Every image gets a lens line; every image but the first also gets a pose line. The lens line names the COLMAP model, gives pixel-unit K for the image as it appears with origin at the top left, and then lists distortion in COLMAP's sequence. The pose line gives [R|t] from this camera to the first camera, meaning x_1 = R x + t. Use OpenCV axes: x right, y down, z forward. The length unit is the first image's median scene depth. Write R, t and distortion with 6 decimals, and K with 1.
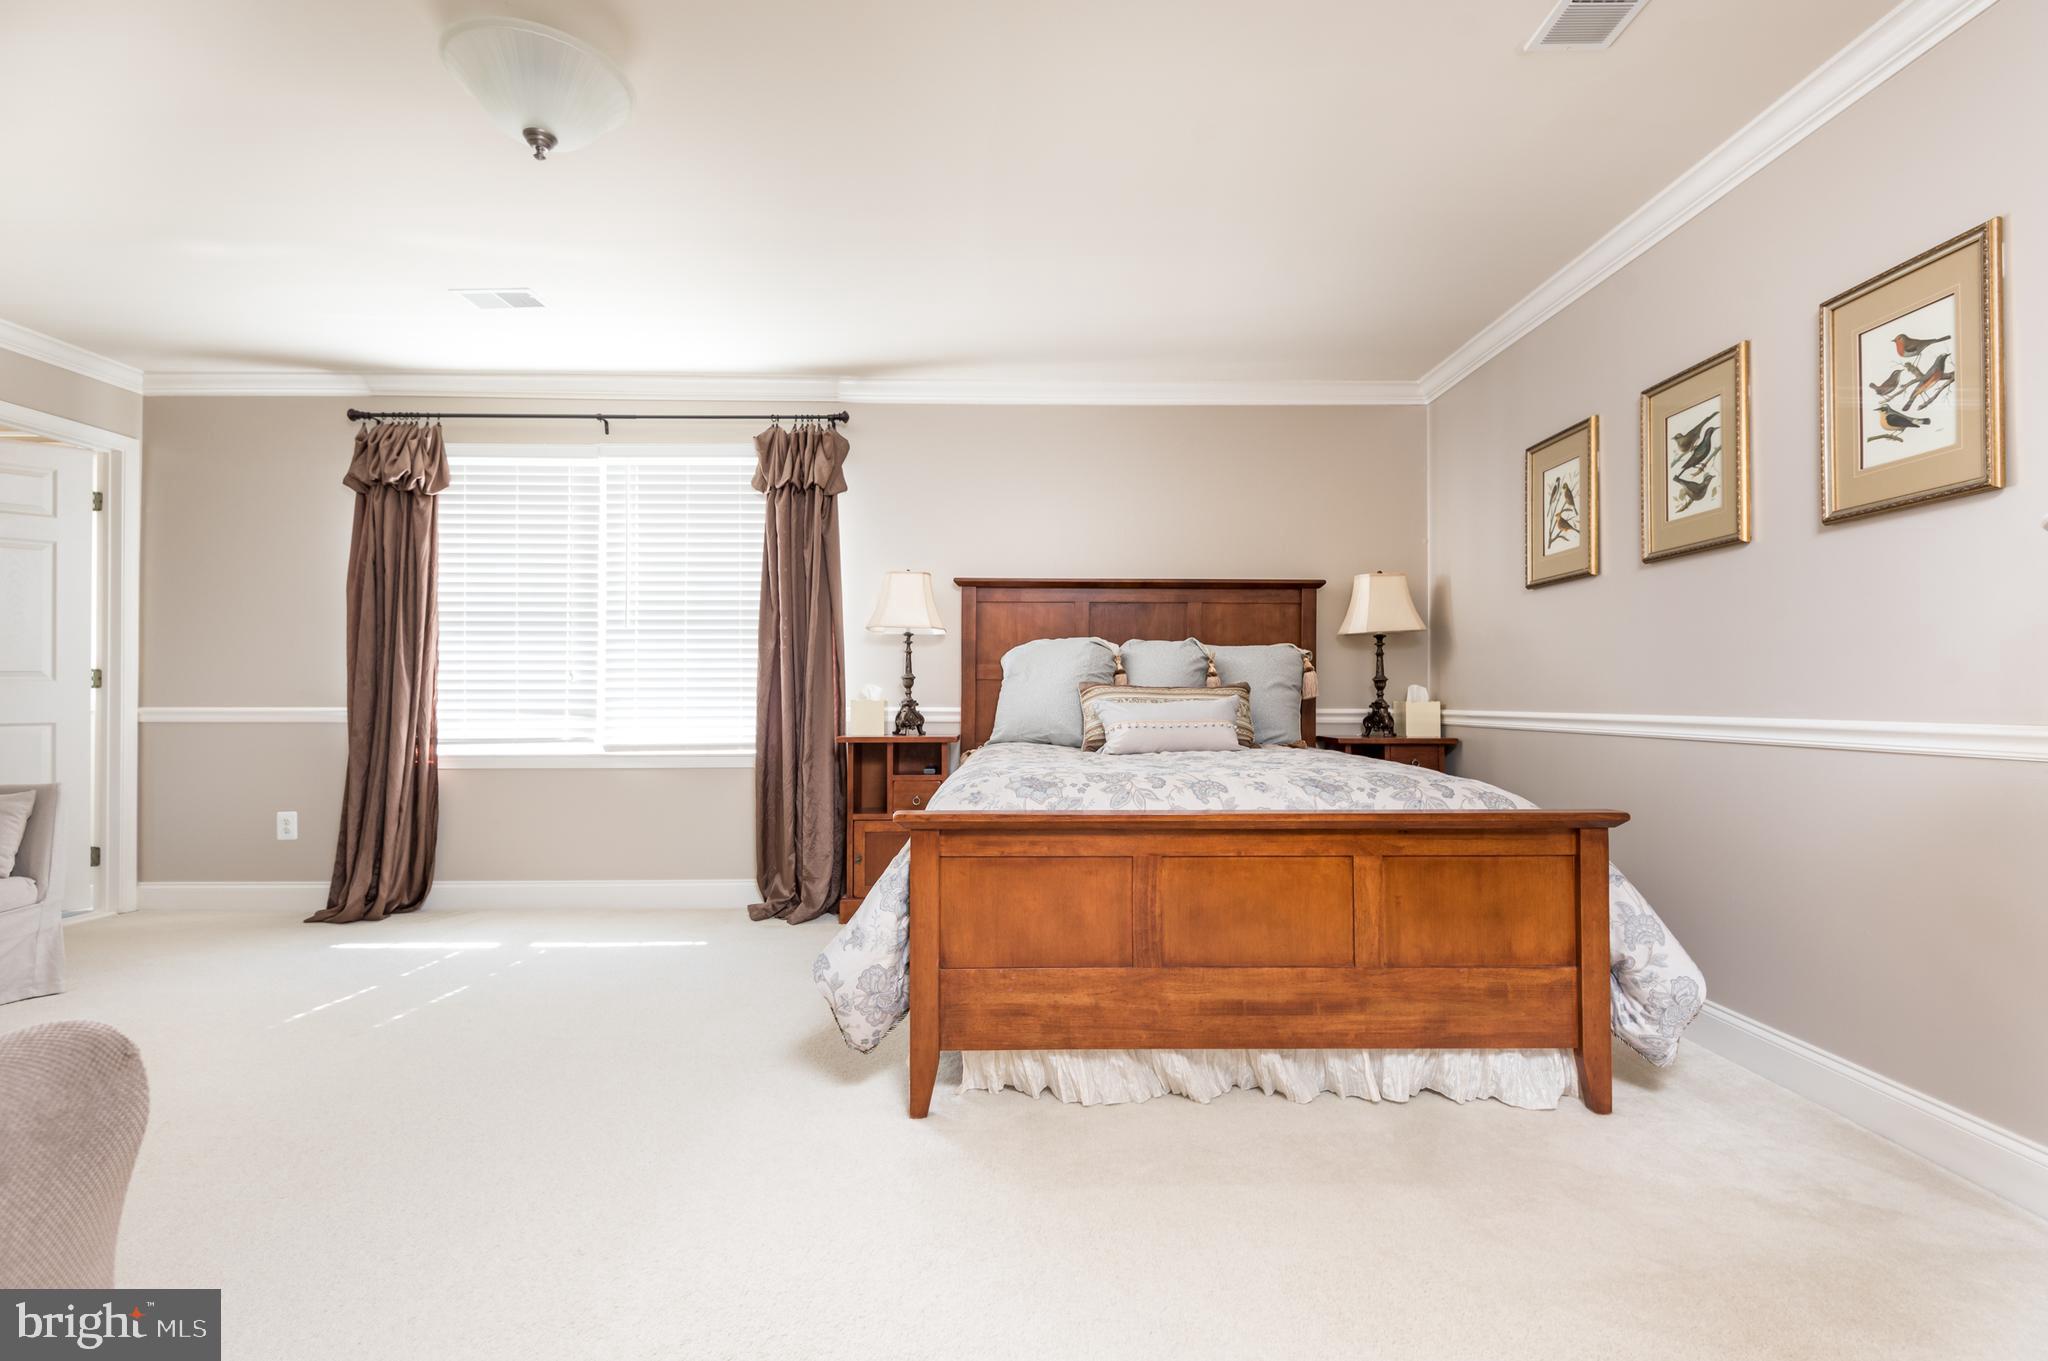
lens RADIAL K [[933.9, 0, 1020.4], [0, 933.9, 687.0], [0, 0, 1]] dist [-0.001972, -0.000194]
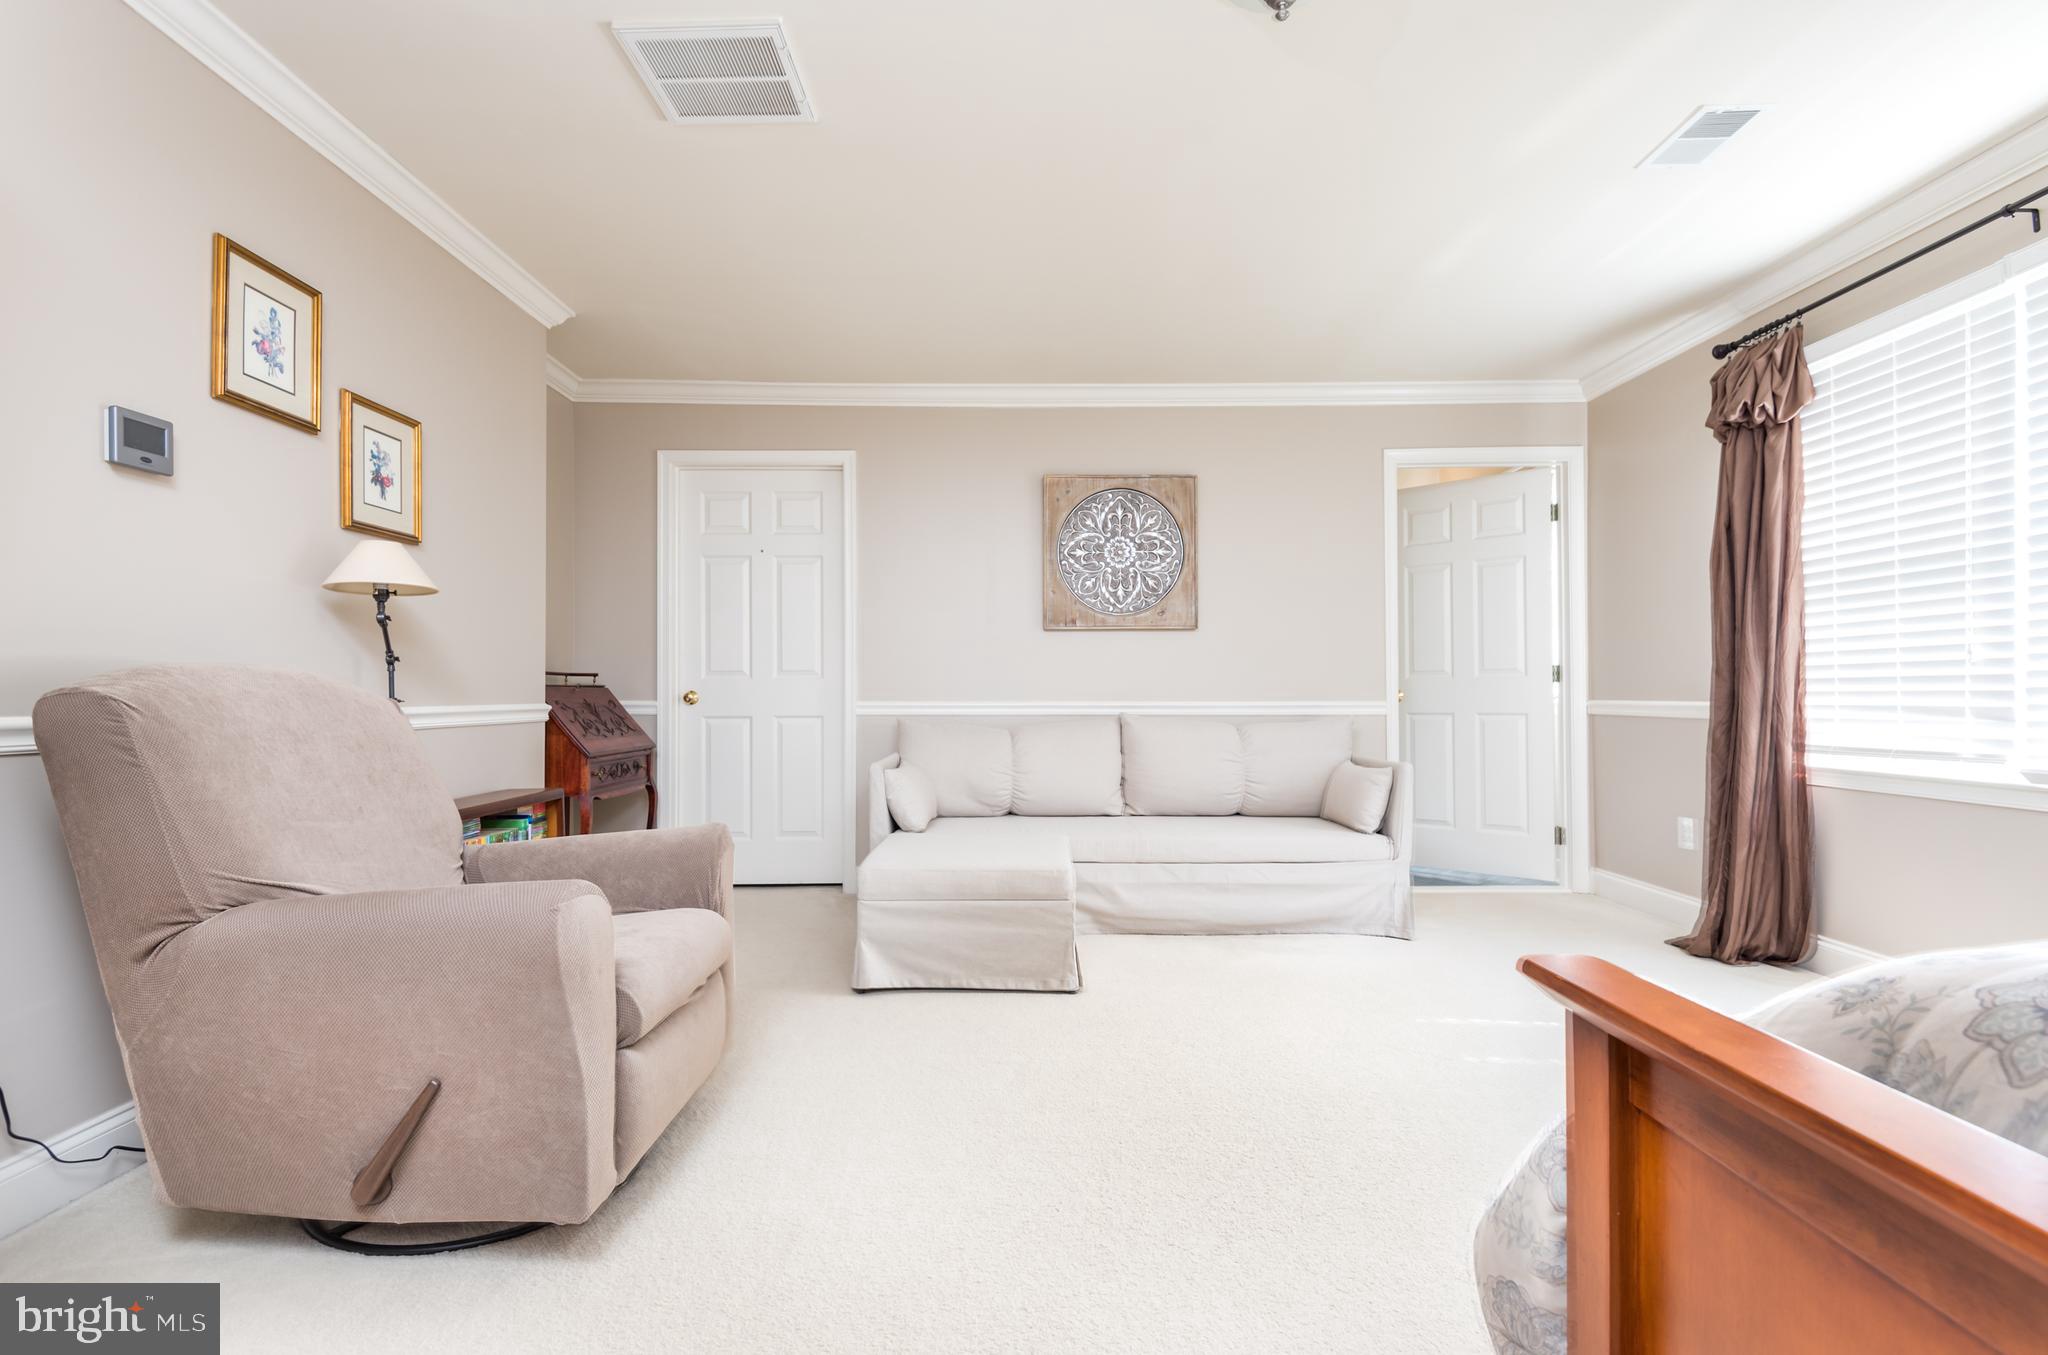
lens RADIAL K [[964.5, 0, 1018.1], [0, 964.5, 684.6], [0, 0, 1]] dist [0.001367, -0.009315]
pose [[-0.012356, -0.009670, -0.999877, 0.153058], [0.013302, 0.999863, -0.009834, 0.006654], [0.999835, -0.013422, -0.012225, 0.382181]]
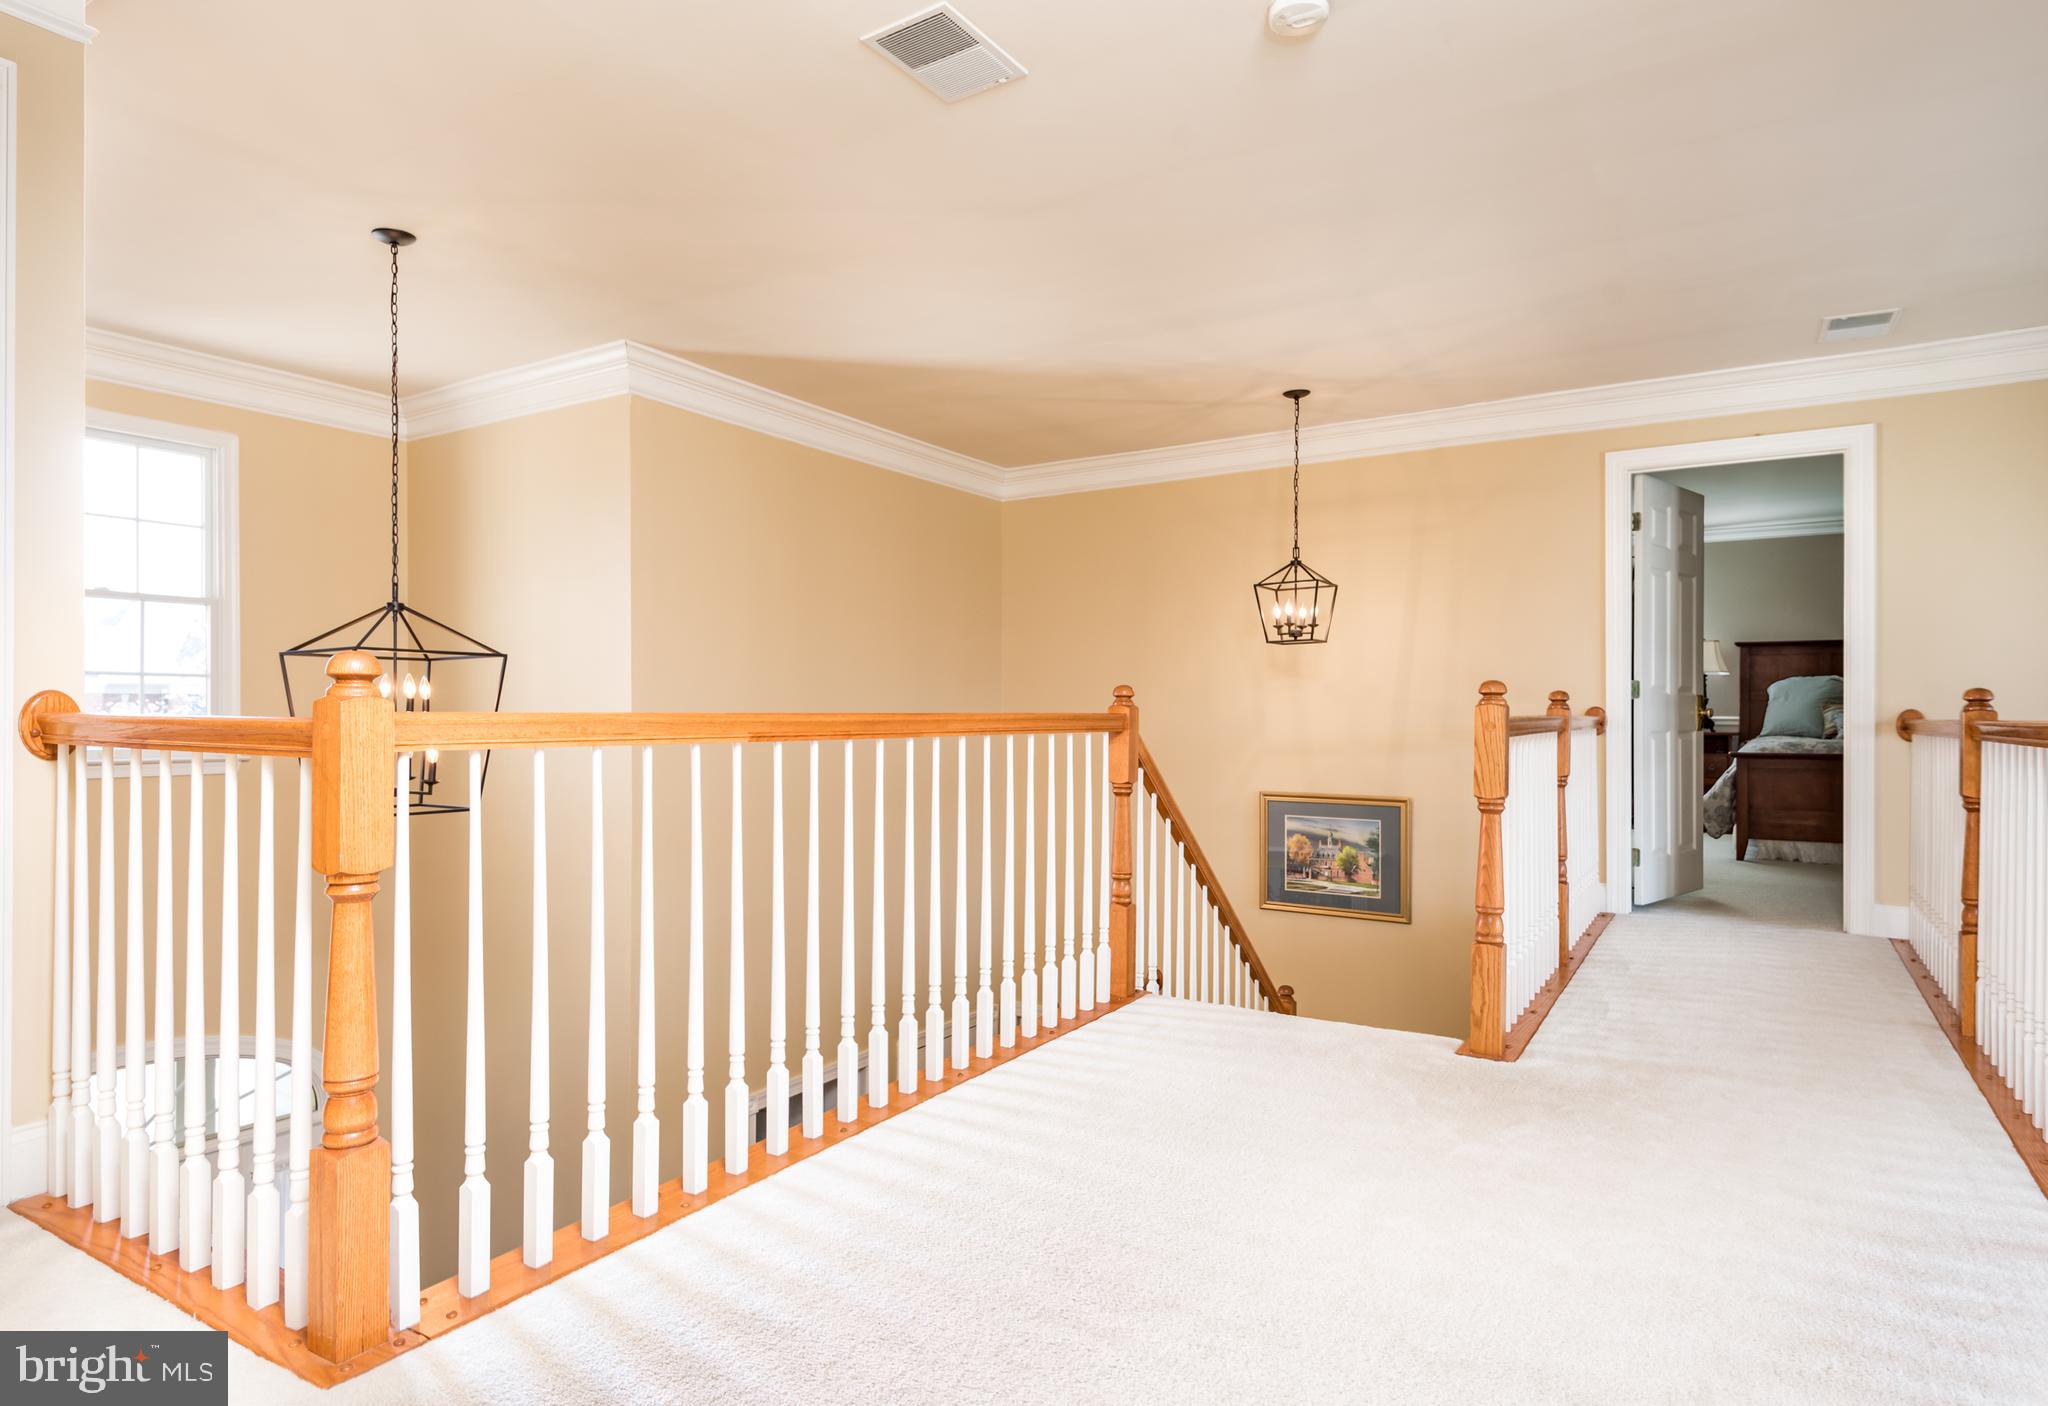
lens RADIAL K [[1155.5, 0, 1020.5], [0, 1155.5, 708.4], [0, 0, 1]] dist [0.003778, 0.000713]
pose [[0.839838, -0.002805, -0.542830, -0.017743], [0.008226, 0.999938, 0.007560, -0.019783], [0.542774, -0.010814, 0.839809, -1.516368]]
